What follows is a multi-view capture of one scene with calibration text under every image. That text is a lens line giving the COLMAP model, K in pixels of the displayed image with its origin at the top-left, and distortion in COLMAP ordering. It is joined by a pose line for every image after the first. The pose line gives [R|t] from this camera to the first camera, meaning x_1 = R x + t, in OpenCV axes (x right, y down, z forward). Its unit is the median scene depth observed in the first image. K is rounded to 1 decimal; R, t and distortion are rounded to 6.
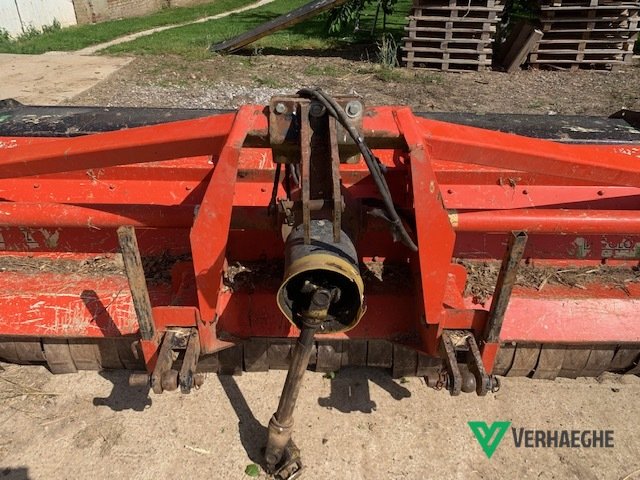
lens RADIAL K [[476.1, 0, 320.0], [0, 476.1, 240.0], [0, 0, 1]] dist [0.036209, -0.077134]
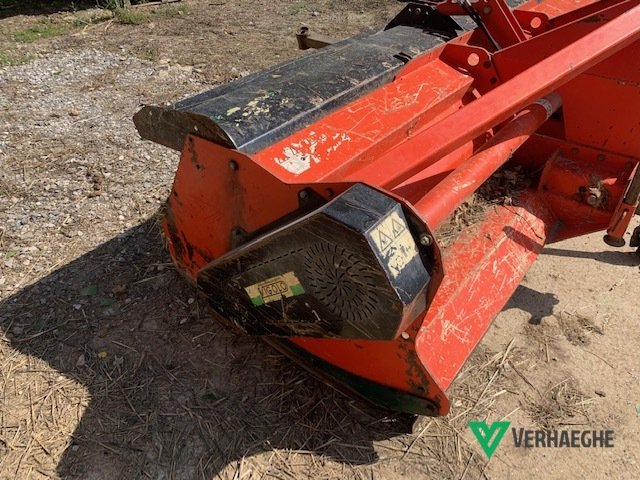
lens RADIAL K [[476.1, 0, 320.0], [0, 476.1, 240.0], [0, 0, 1]] dist [0.036209, -0.077134]
pose [[0.626348, -0.495018, 0.602200, -1.286630], [0.423524, 0.864638, 0.270239, -0.286648], [-0.654458, 0.085783, 0.751216, 0.514529]]
